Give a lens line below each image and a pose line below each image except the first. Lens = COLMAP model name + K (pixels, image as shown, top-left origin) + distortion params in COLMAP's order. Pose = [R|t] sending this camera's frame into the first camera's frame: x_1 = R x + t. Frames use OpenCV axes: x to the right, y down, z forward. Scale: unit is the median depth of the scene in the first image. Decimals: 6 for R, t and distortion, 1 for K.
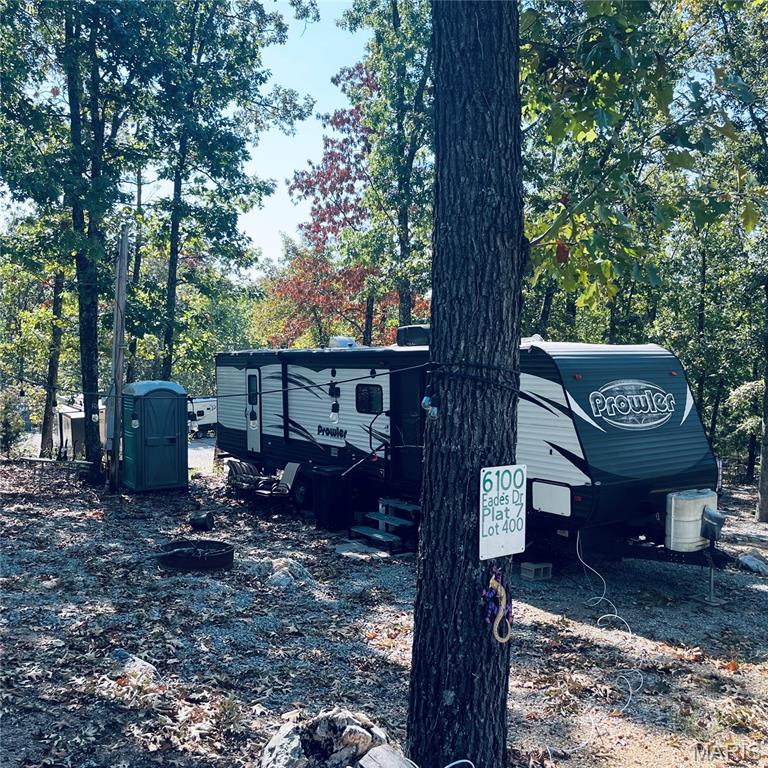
lens RADIAL K [[792.8, 0, 376.1], [0, 792.8, 380.8], [0, 0, 1]] dist [0.035302, 0.000000]
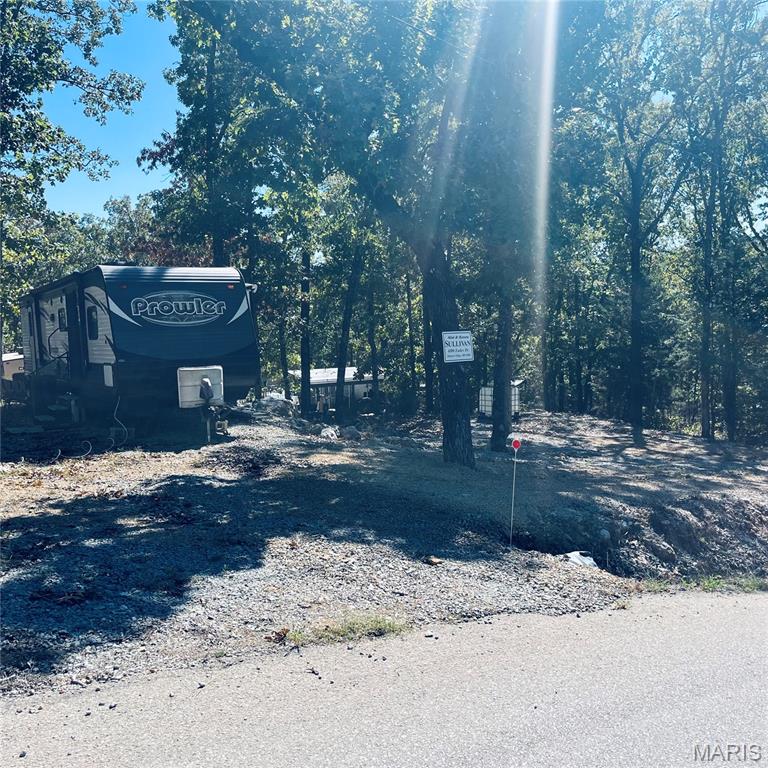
lens RADIAL K [[792.8, 0, 381.4], [0, 792.8, 382.3], [0, 0, 1]] dist [0.035302, 0.000000]
pose [[0.997722, -0.023418, -0.063272, 0.824428], [0.025665, 0.999060, 0.034942, 0.129392], [0.062395, -0.036486, 0.997384, -0.380651]]
